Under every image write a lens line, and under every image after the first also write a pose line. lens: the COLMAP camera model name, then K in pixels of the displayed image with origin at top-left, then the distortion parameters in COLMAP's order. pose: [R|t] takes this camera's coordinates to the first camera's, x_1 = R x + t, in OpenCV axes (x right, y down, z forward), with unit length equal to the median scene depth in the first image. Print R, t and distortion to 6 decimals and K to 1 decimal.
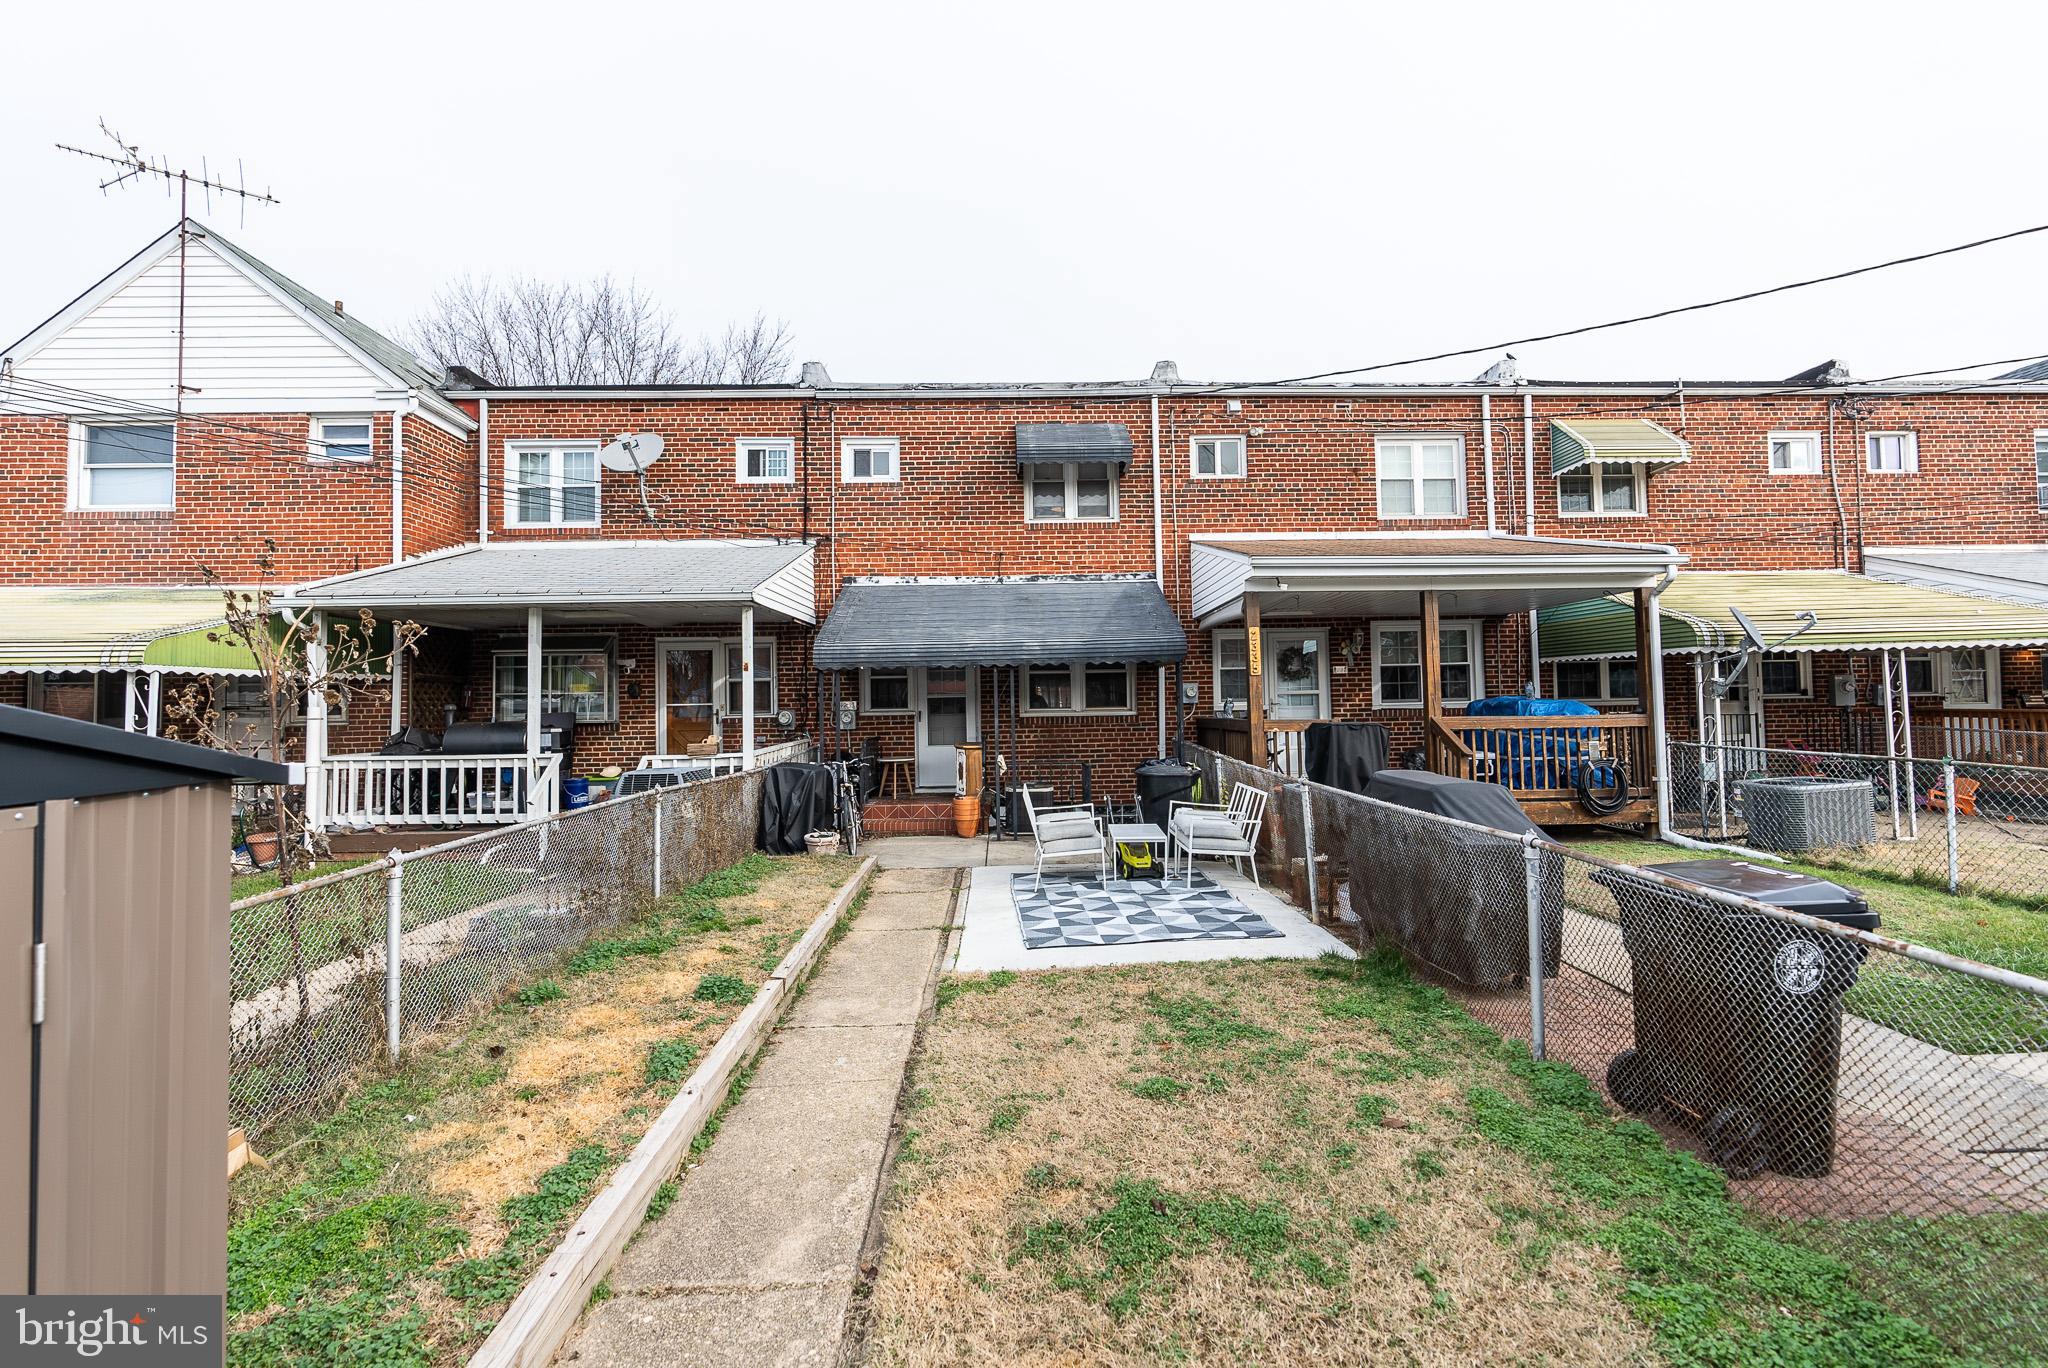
lens RADIAL K [[922.7, 0, 1035.9], [0, 922.7, 679.1], [0, 0, 1]] dist [-0.010771, 0.004792]
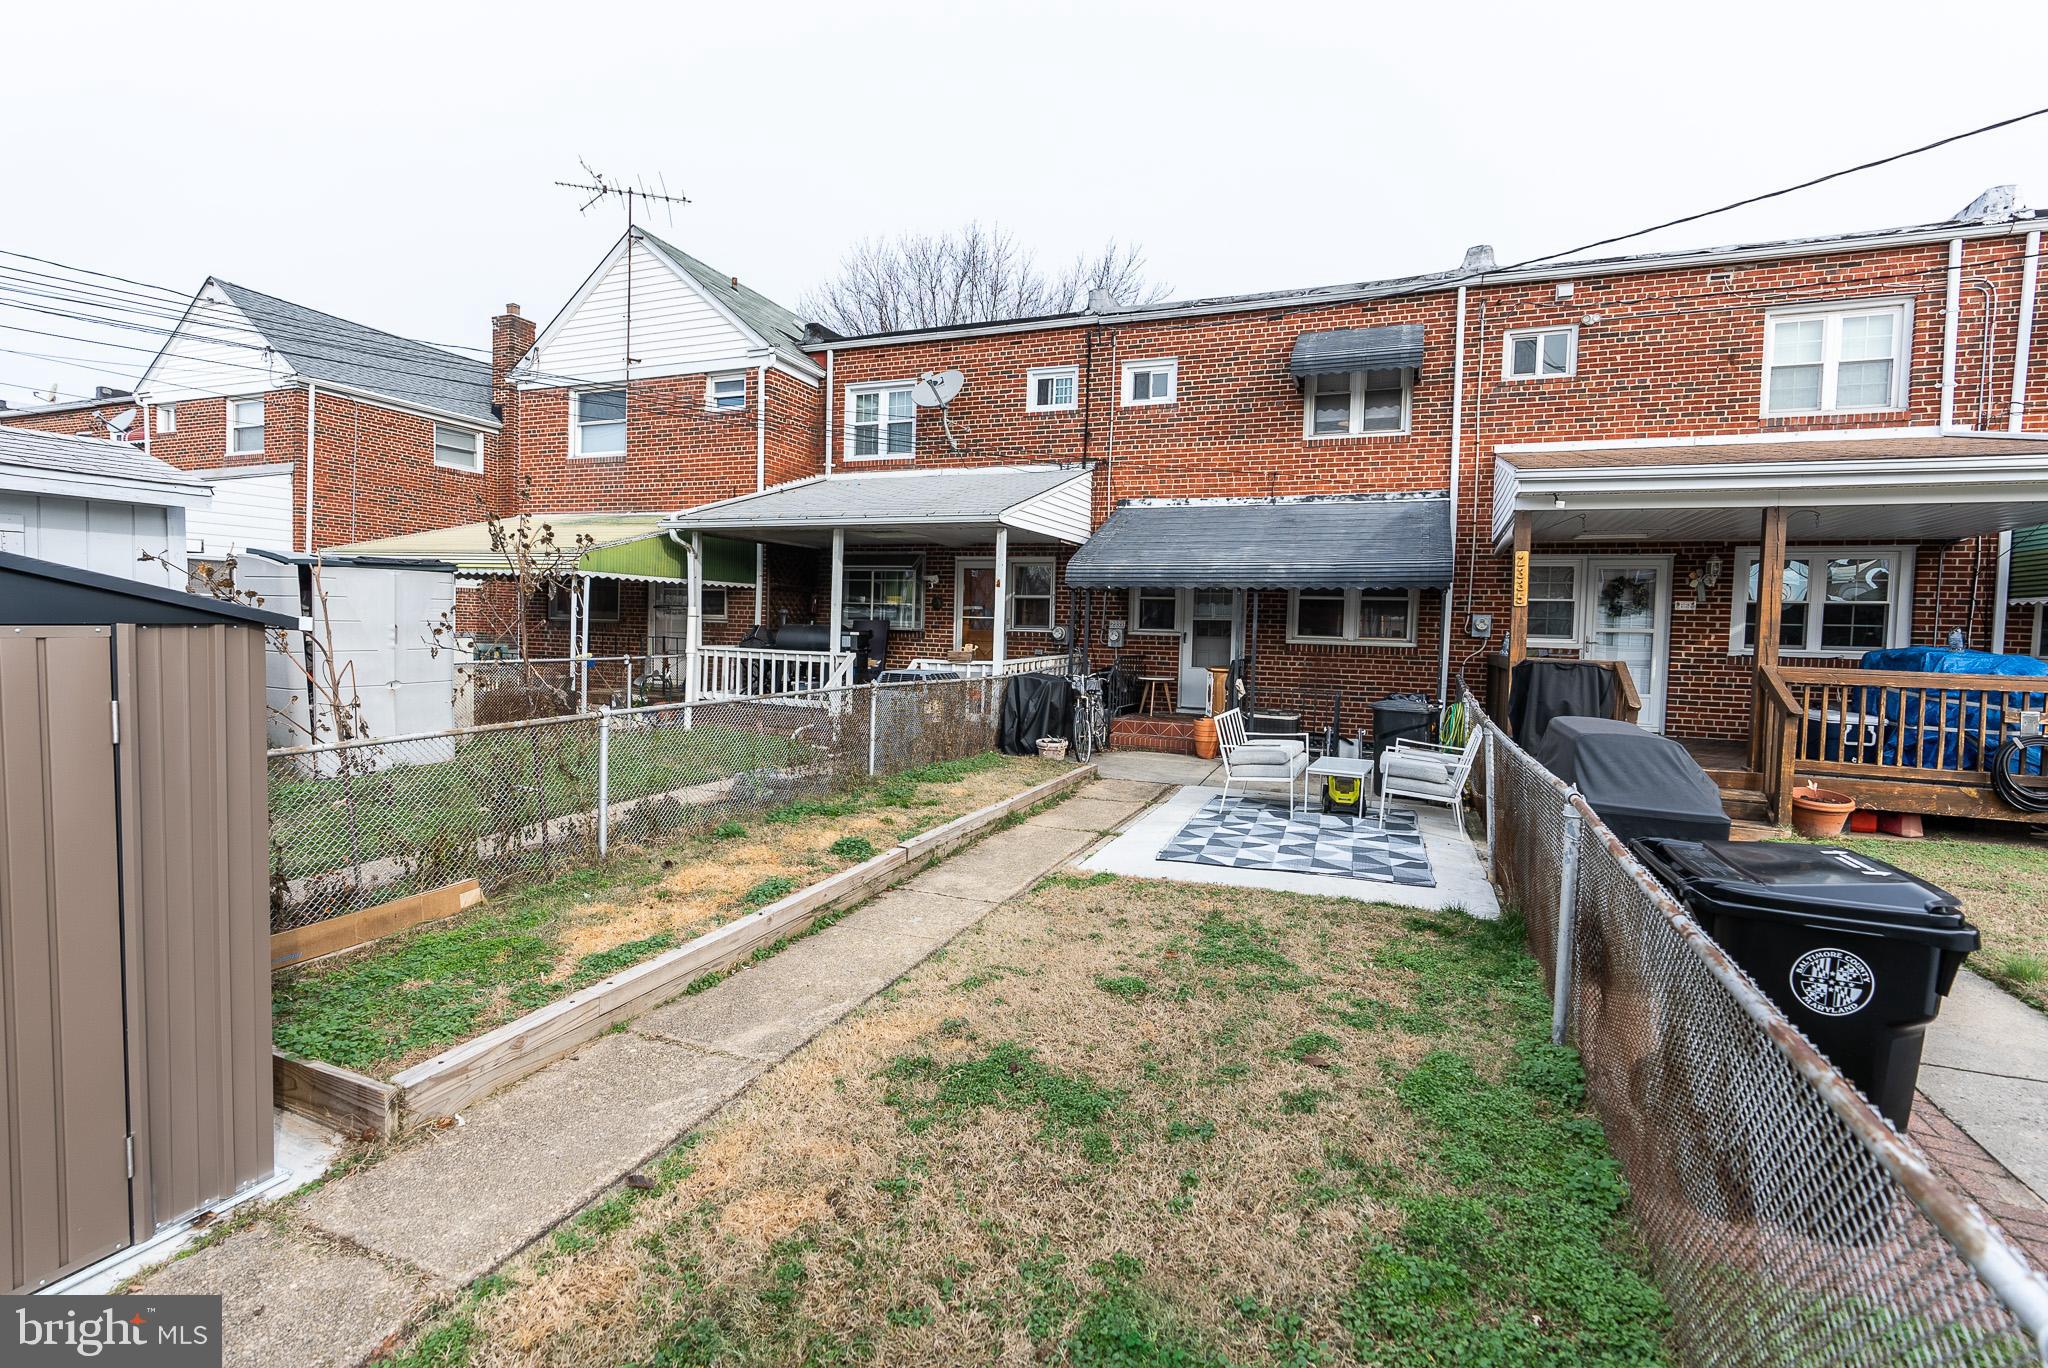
lens RADIAL K [[922.7, 0, 1036.0], [0, 922.7, 675.7], [0, 0, 1]] dist [-0.010771, 0.004792]
pose [[0.914366, 0.062895, -0.399973, 0.173766], [-0.032096, 0.996012, 0.083247, 0.003449], [0.403613, -0.063280, 0.912739, 0.009570]]
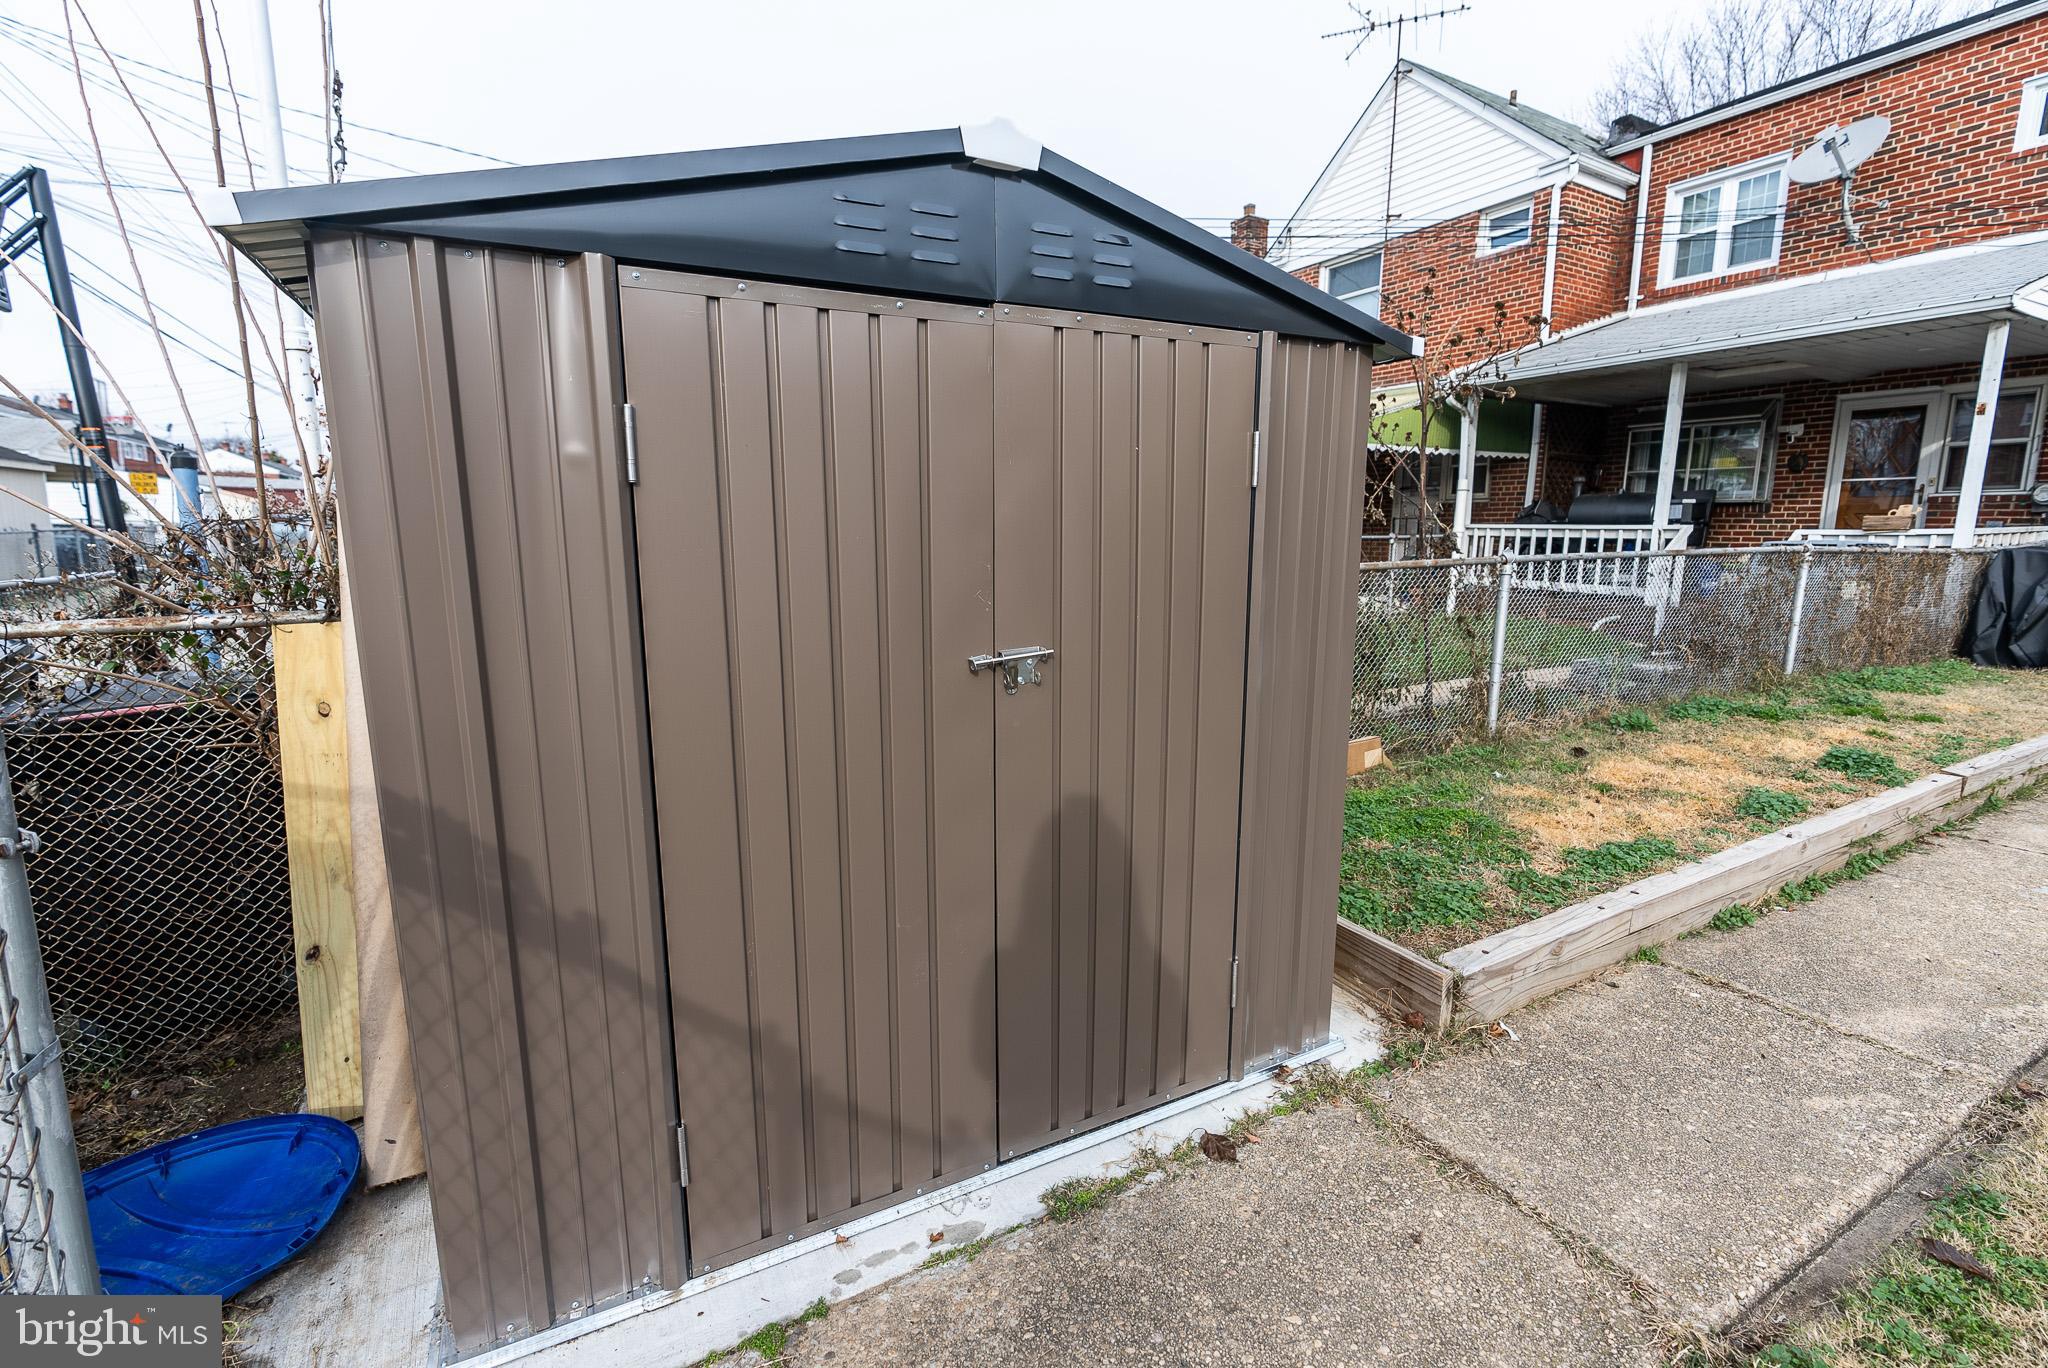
lens RADIAL K [[922.7, 0, 1040.3], [0, 922.7, 678.4], [0, 0, 1]] dist [-0.010771, 0.004792]
pose [[0.455941, 0.162018, -0.875139, 0.013389], [0.010881, 0.982203, 0.187508, 0.051720], [0.889944, -0.095015, 0.446063, 0.000397]]
